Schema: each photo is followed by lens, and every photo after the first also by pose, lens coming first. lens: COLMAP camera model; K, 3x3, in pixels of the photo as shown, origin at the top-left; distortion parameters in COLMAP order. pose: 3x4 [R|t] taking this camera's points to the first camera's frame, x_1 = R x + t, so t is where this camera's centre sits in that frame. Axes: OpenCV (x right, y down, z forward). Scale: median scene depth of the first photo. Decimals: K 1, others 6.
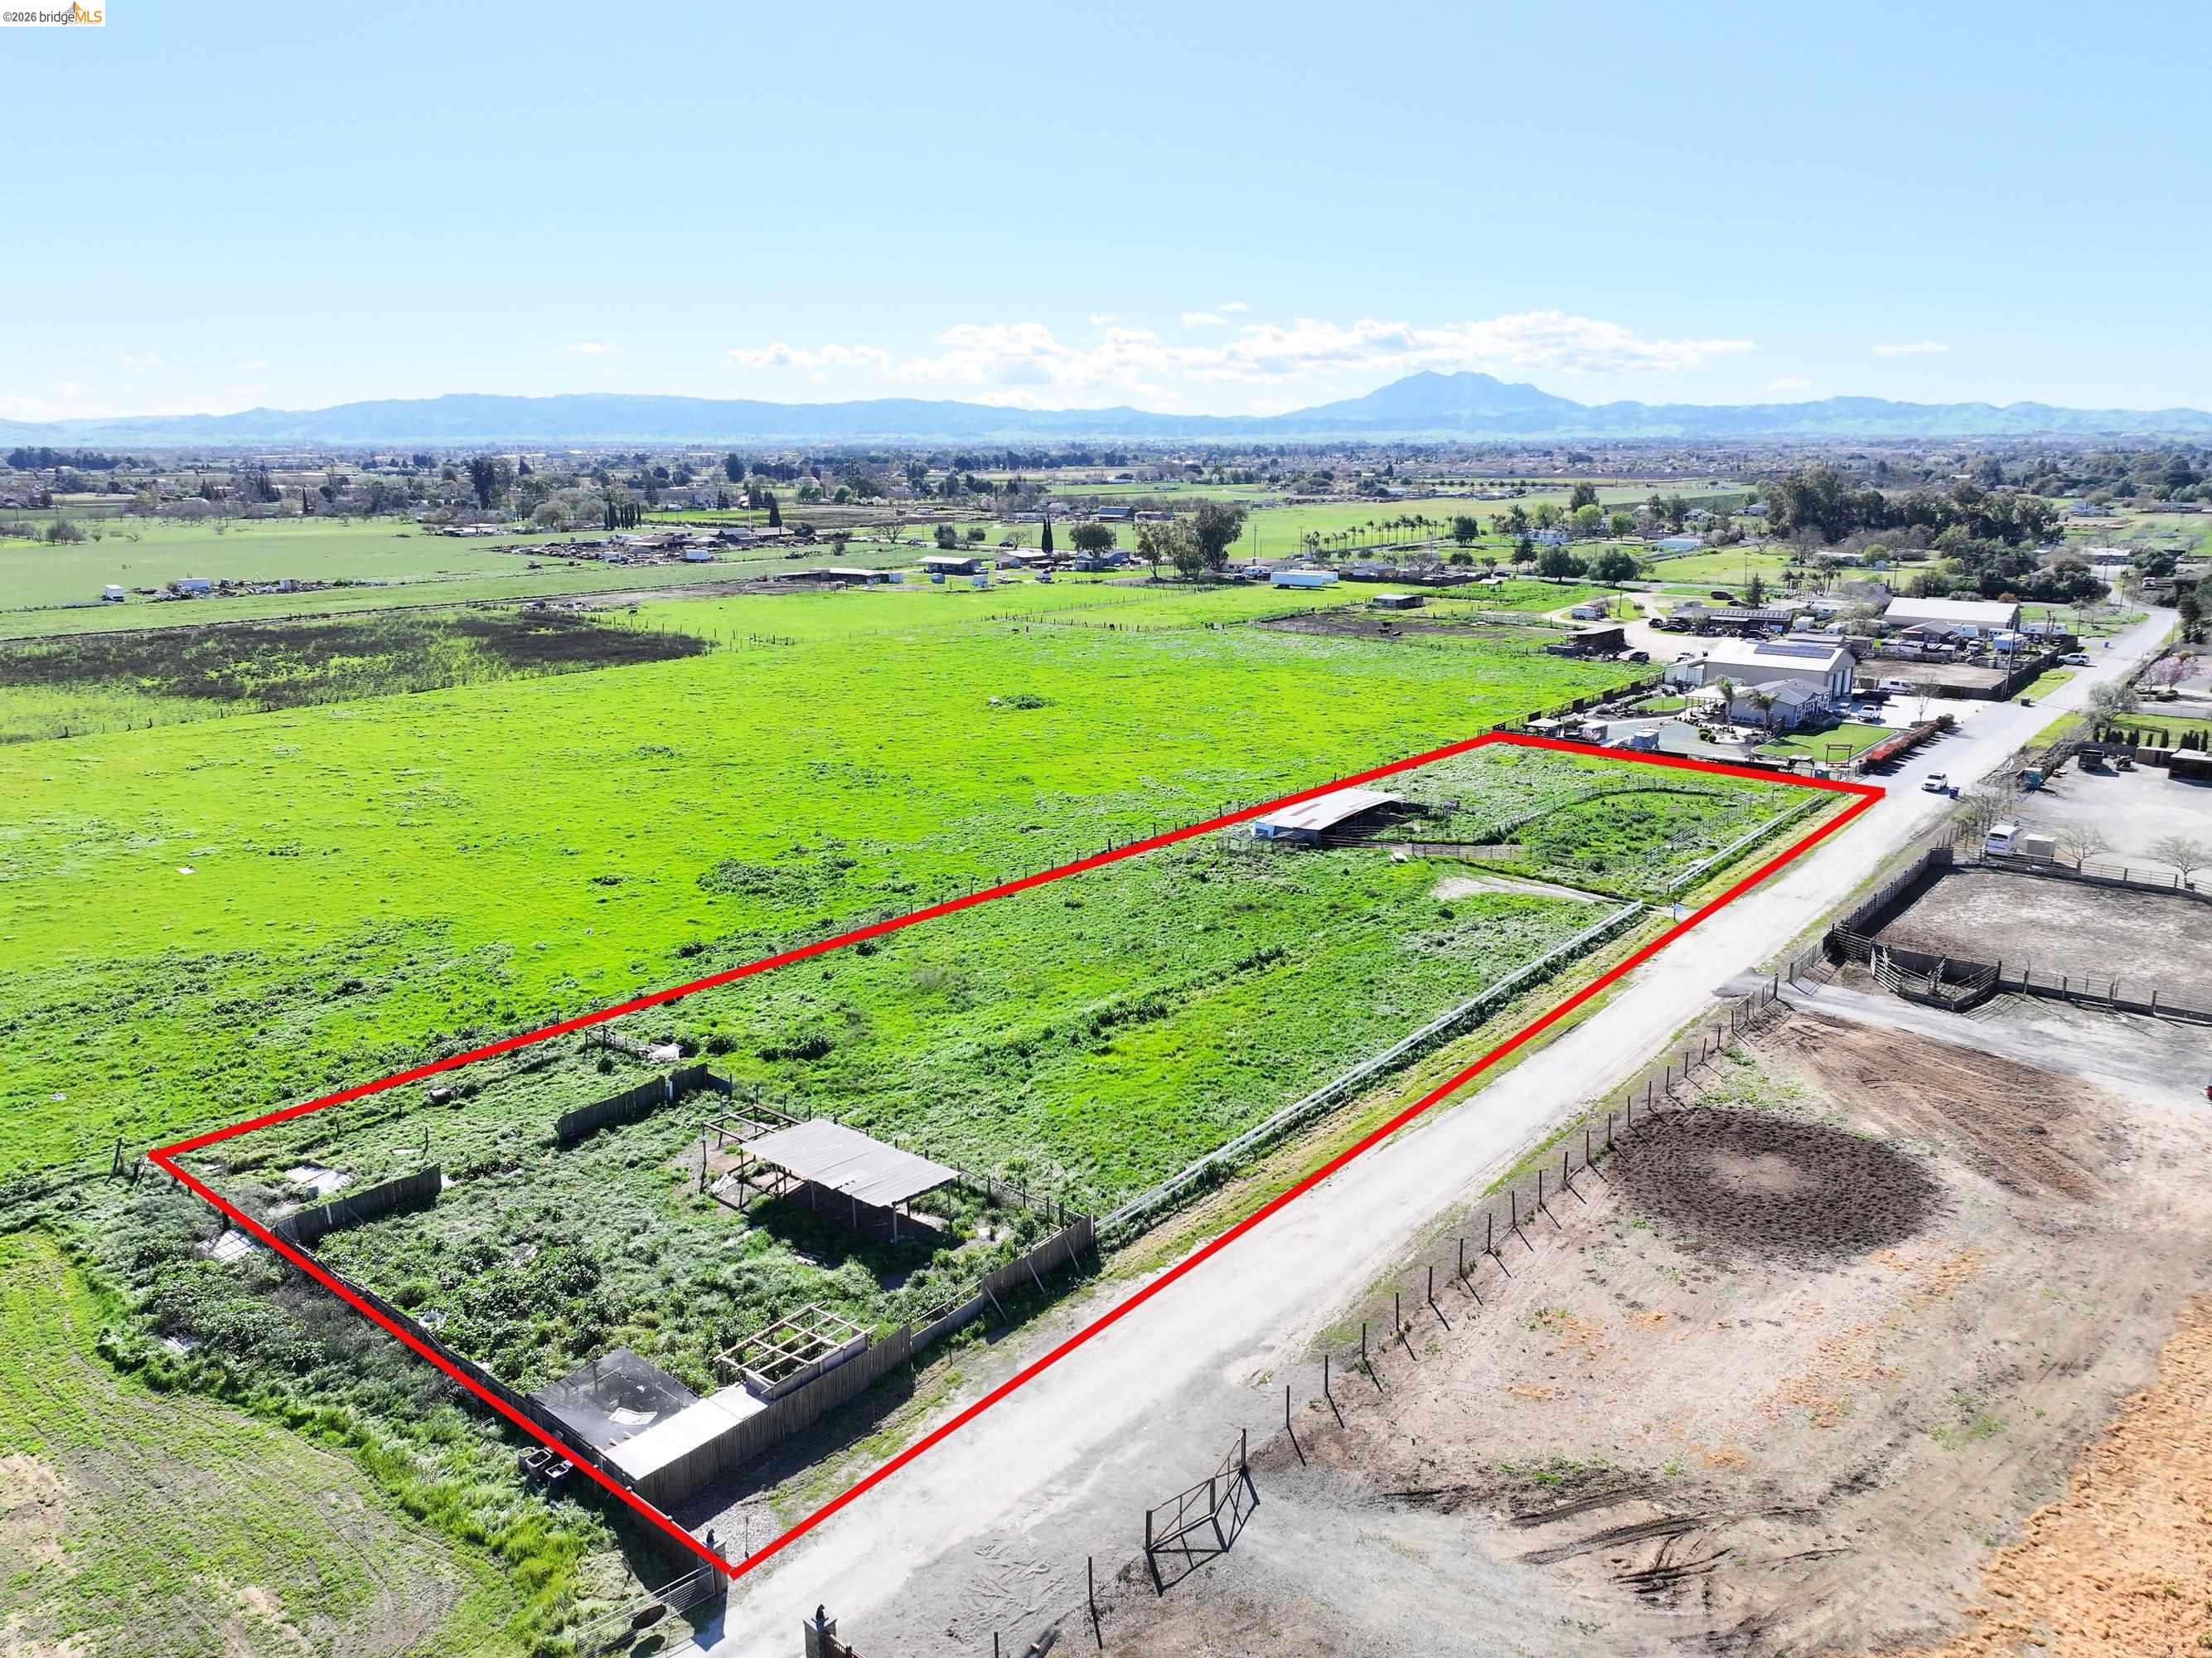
lens RADIAL K [[1552.2, 0, 1112.6], [0, 1552.2, 820.3], [0, 0, 1]] dist [0.000990, 0.016520]
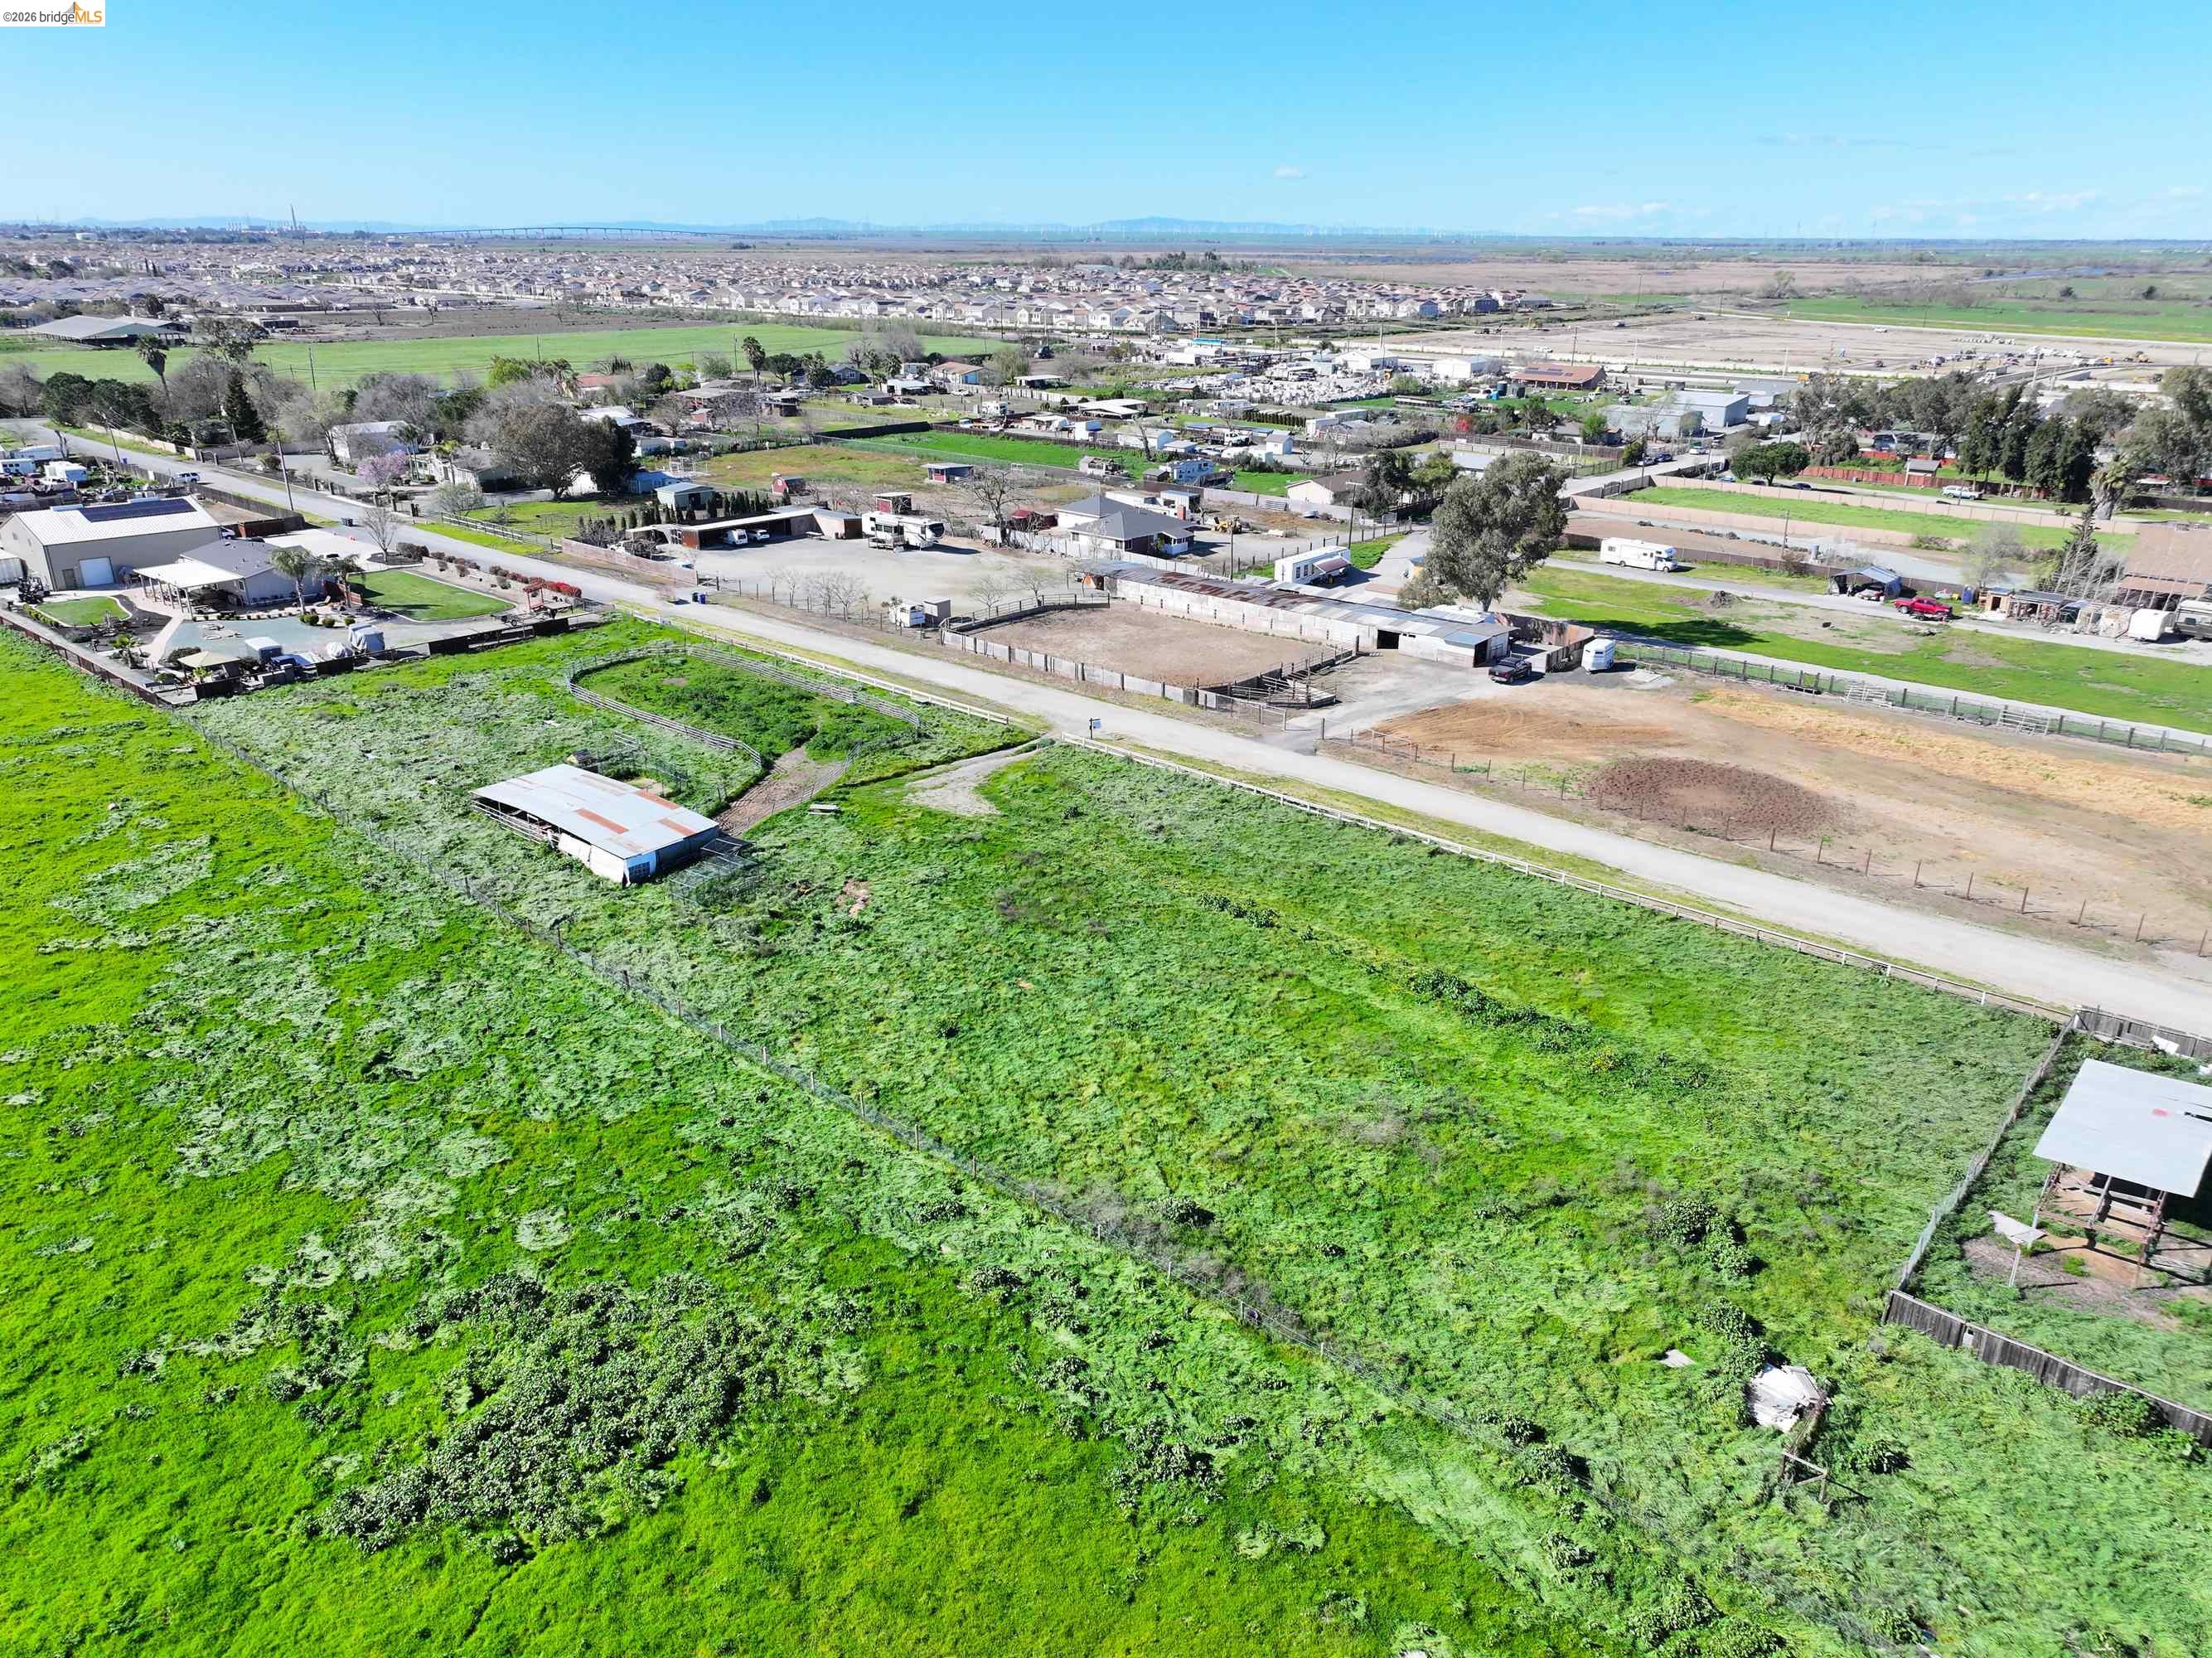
lens RADIAL K [[1552.2, 0, 1115.1], [0, 1552.2, 835.9], [0, 0, 1]] dist [0.000990, 0.016520]
pose [[0.038515, -0.358490, 0.932739, -0.680619], [0.228174, 0.911926, 0.341069, -0.249279], [-0.972858, 0.199690, 0.116921, 1.036983]]
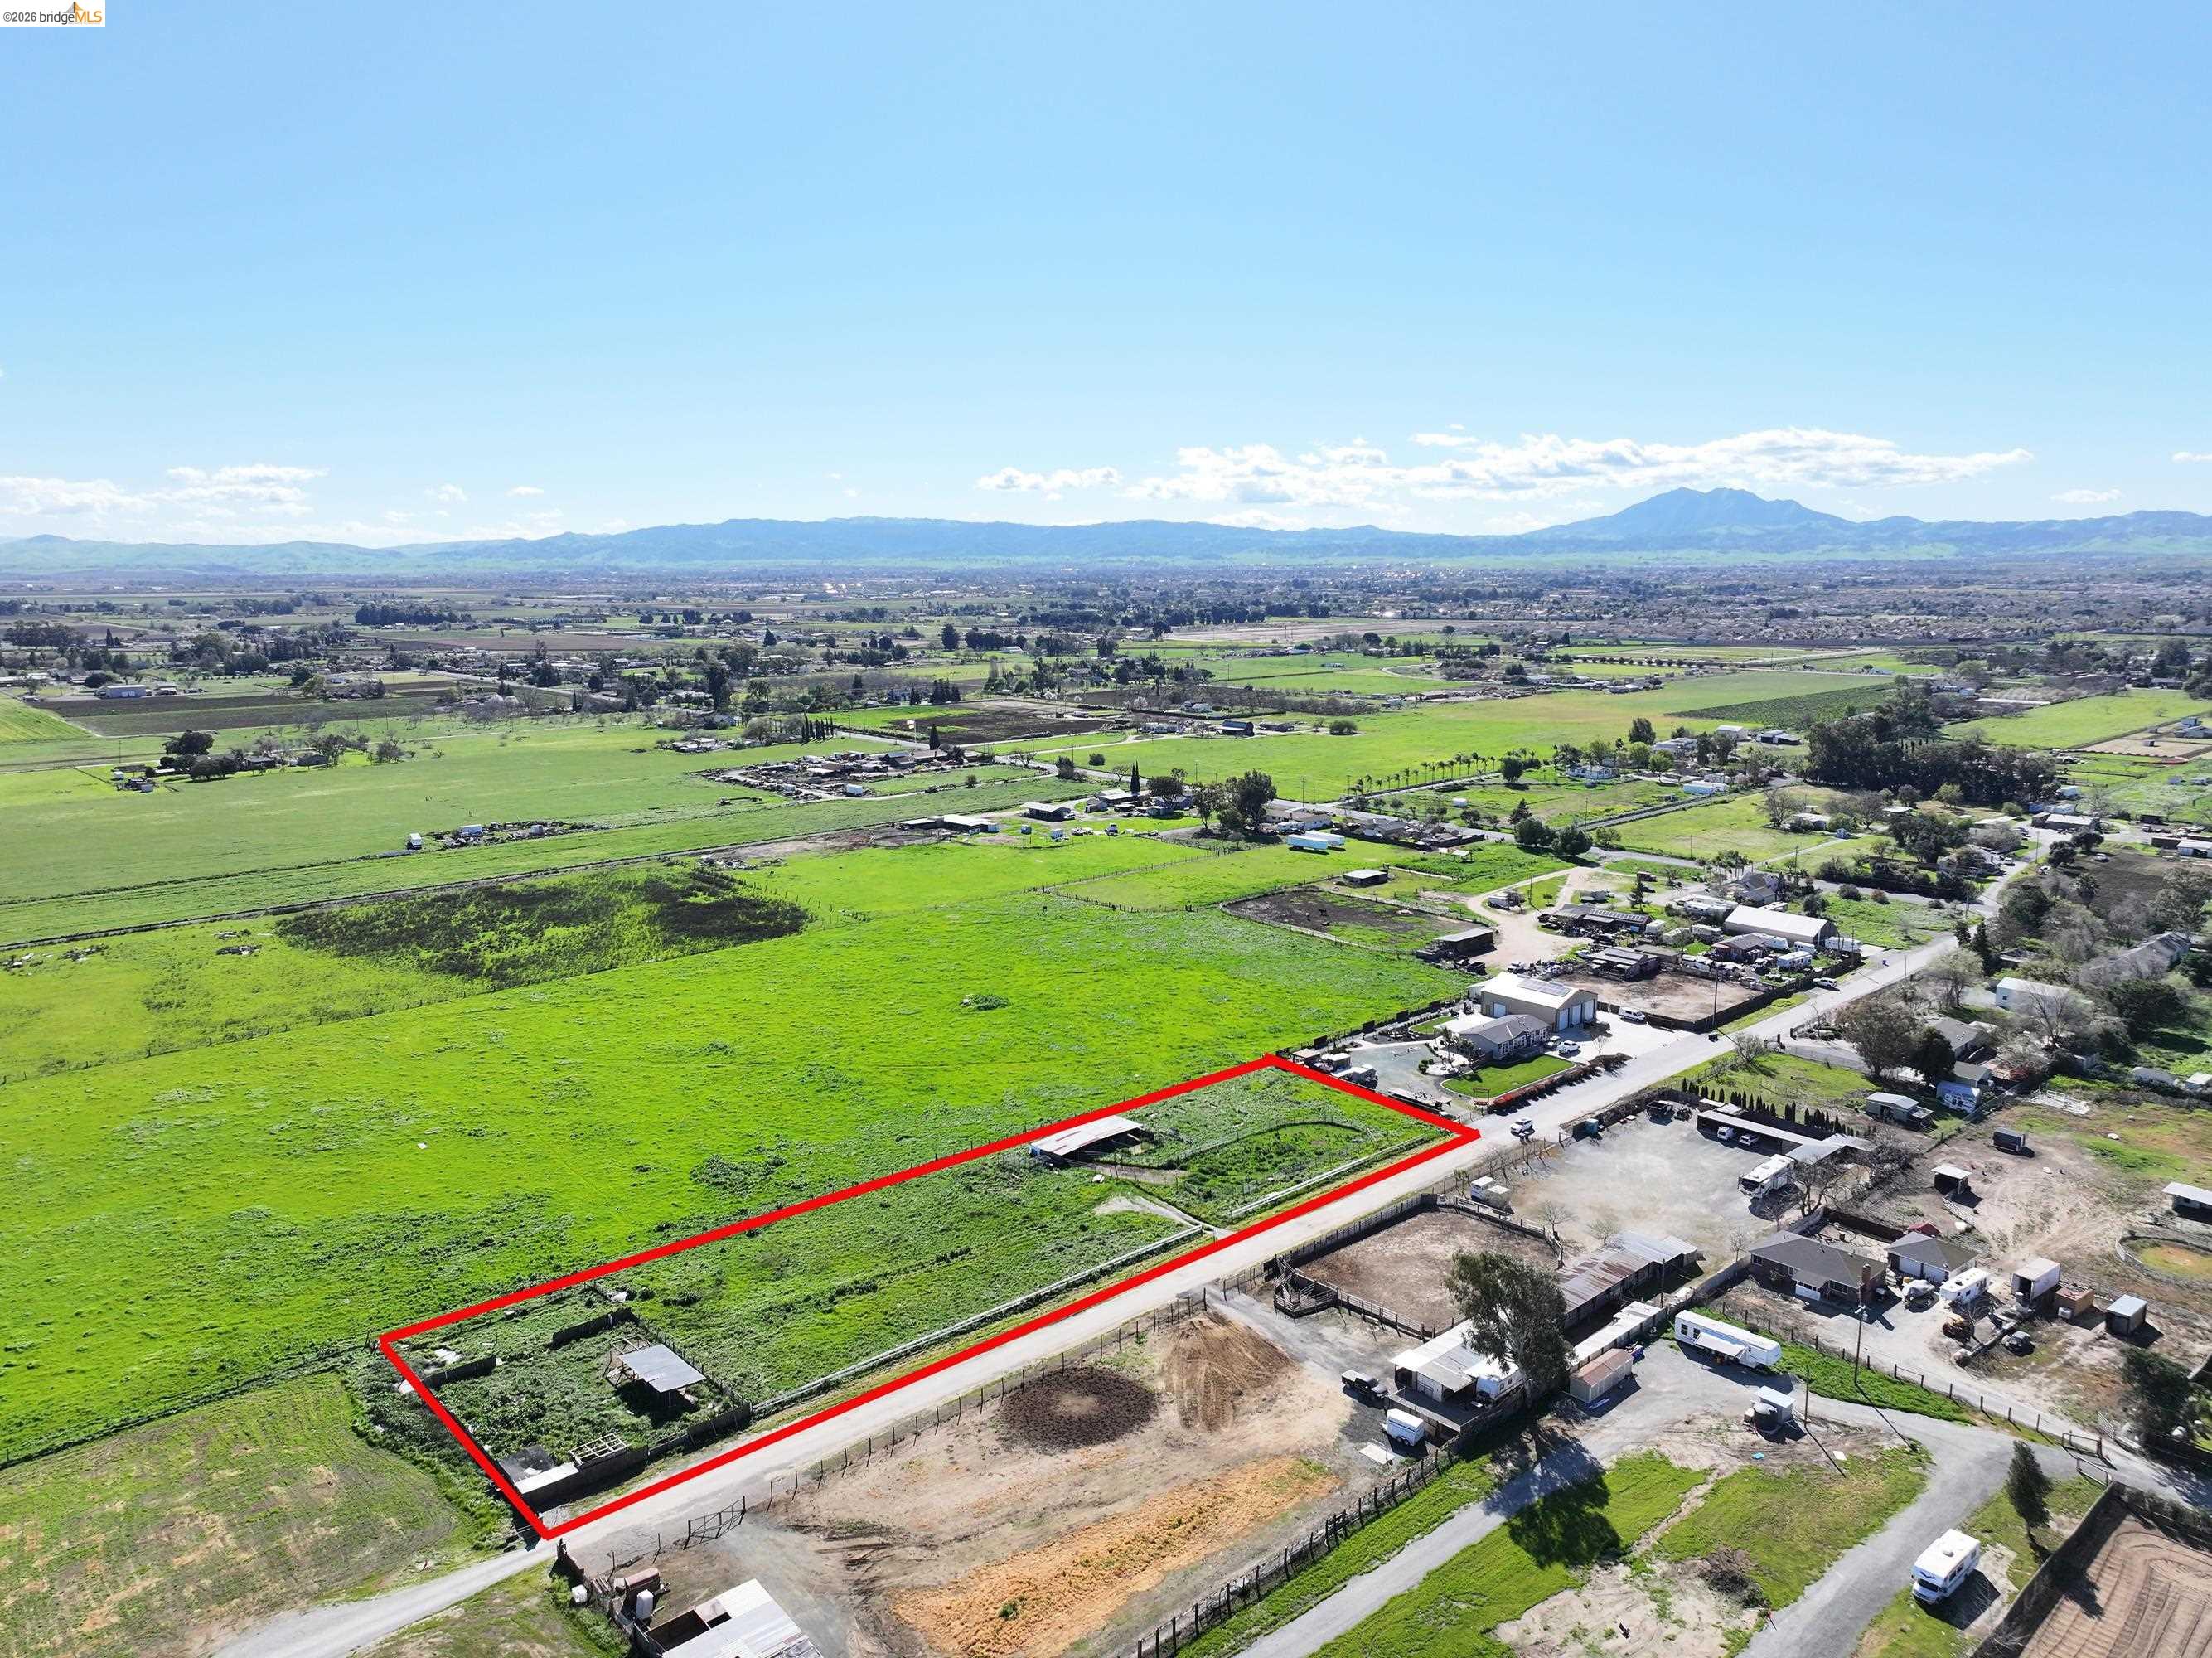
lens RADIAL K [[1552.2, 0, 1113.6], [0, 1552.2, 842.9], [0, 0, 1]] dist [0.000990, 0.016520]
pose [[0.987842, 0.025806, -0.153304, 0.591521], [-0.034287, 0.998009, -0.052935, -0.327029], [0.151633, 0.057548, 0.986760, -0.861291]]
